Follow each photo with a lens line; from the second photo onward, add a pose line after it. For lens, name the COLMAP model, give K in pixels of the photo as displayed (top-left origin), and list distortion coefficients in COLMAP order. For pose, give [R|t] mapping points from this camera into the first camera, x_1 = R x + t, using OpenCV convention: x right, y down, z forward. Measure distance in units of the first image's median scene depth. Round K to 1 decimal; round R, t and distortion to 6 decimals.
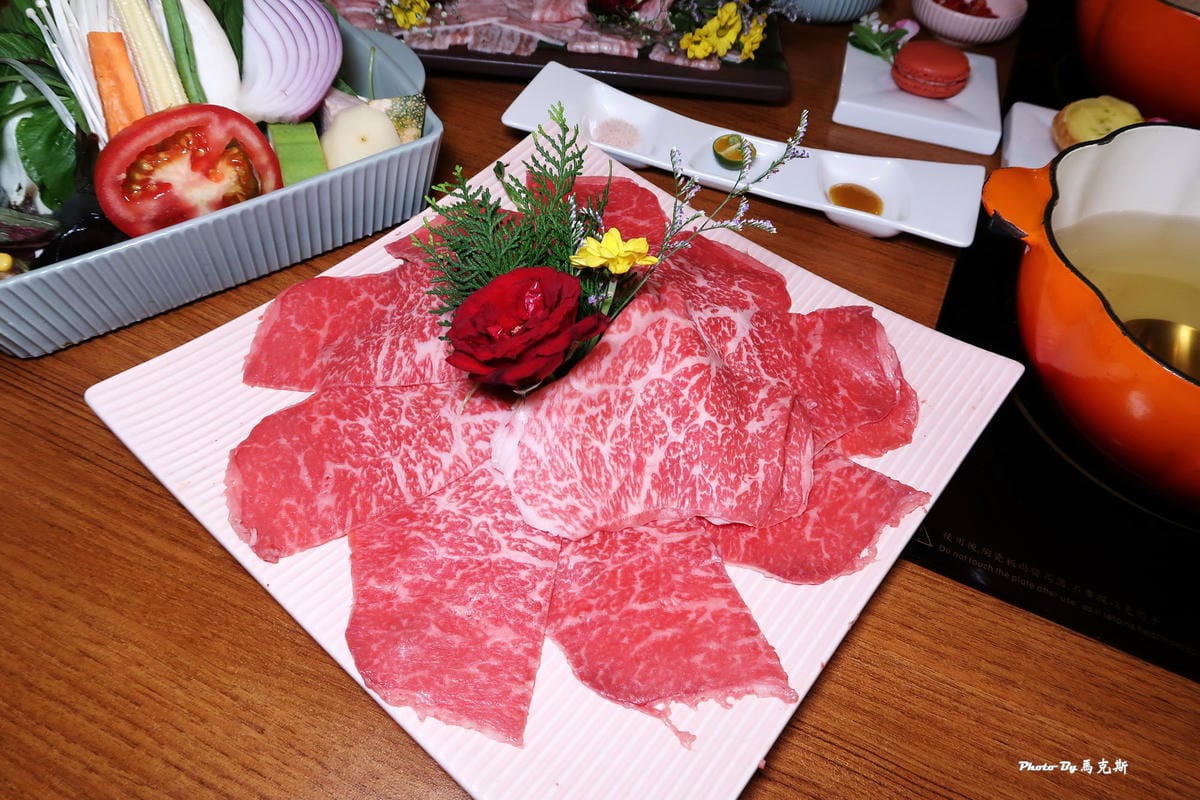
lens RADIAL K [[823.4, 0, 600.0], [0, 823.4, 400.0], [0, 0, 1]] dist [-0.008983, -0.001129]
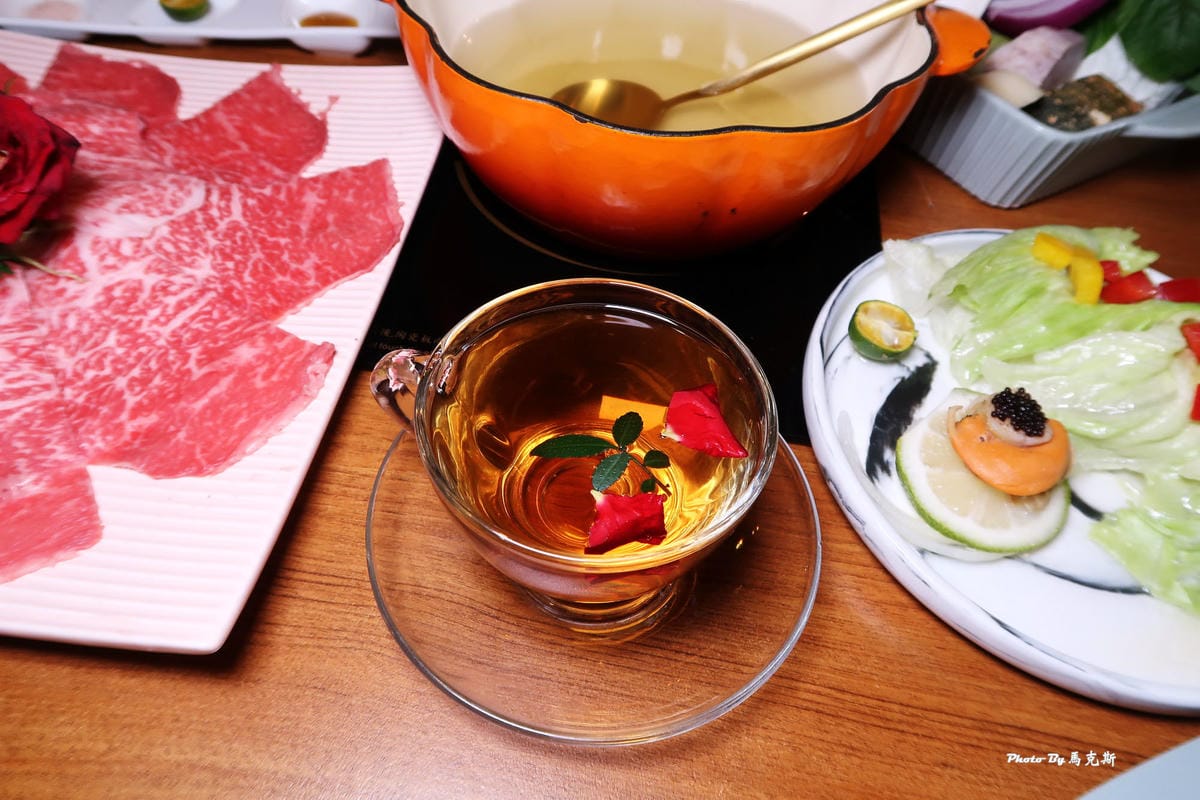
lens RADIAL K [[823.4, 0, 600.0], [0, 823.4, 400.0], [0, 0, 1]] dist [-0.008983, -0.001129]
pose [[-0.538138, -0.713019, 0.449457, -0.969272], [0.598910, 0.051730, 0.799143, -0.355838], [-0.593055, 0.699234, 0.399196, 0.432540]]
